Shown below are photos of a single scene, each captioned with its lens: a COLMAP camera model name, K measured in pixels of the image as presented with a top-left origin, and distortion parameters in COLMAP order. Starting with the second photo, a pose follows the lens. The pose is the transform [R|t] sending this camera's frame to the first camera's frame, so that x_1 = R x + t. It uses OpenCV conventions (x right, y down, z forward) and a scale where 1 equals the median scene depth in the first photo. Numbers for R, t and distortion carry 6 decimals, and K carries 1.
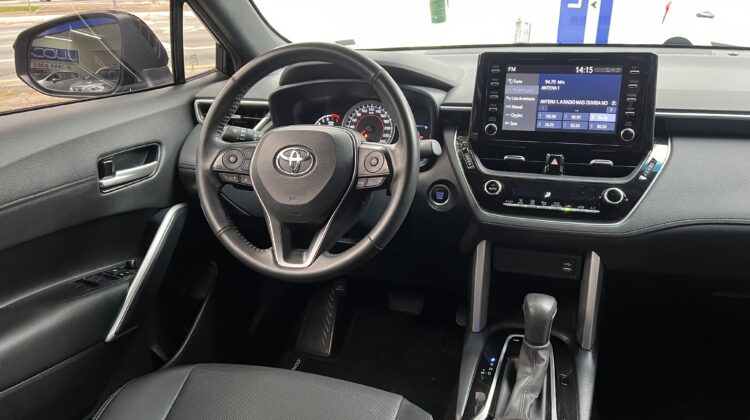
lens RADIAL K [[554.6, 0, 378.6], [0, 554.6, 210.8], [0, 0, 1]] dist [0.186810, -0.506992]
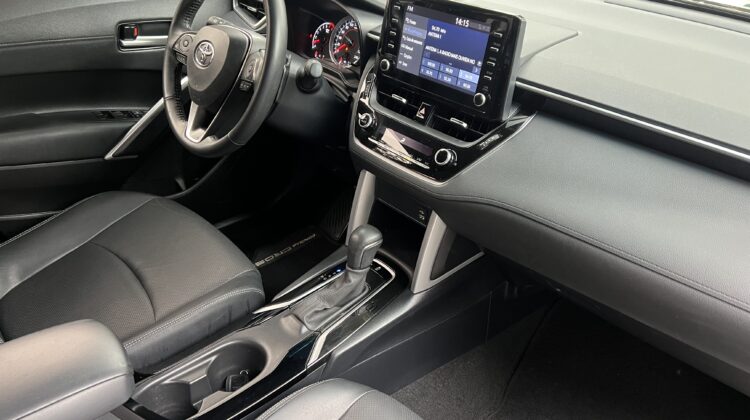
lens RADIAL K [[561.3, 0, 378.9], [0, 561.3, 212.4], [0, 0, 1]] dist [0.035503, -0.035984]
pose [[0.863772, 0.315064, -0.393234, 0.699345], [-0.242202, 0.943946, 0.224285, -0.121688], [0.441856, -0.098489, 0.891663, 0.047066]]
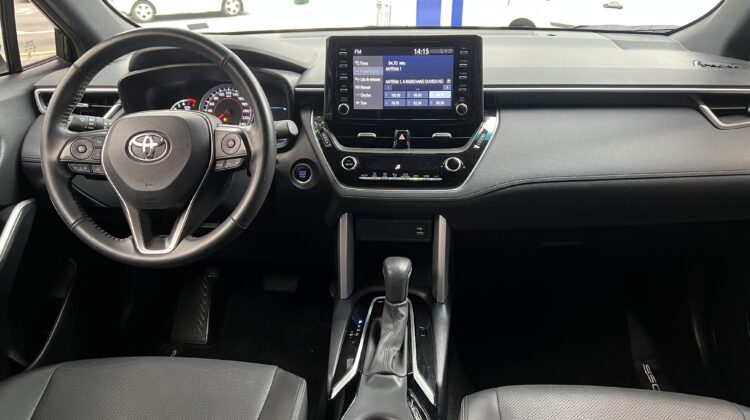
lens RADIAL K [[561.3, 0, 378.9], [0, 561.3, 212.4], [0, 0, 1]] dist [0.035503, -0.035984]
pose [[0.974970, -0.075440, 0.209145, 0.028356], [0.068818, 0.996876, 0.038772, 0.014641], [-0.211416, -0.023408, 0.977116, -0.064979]]
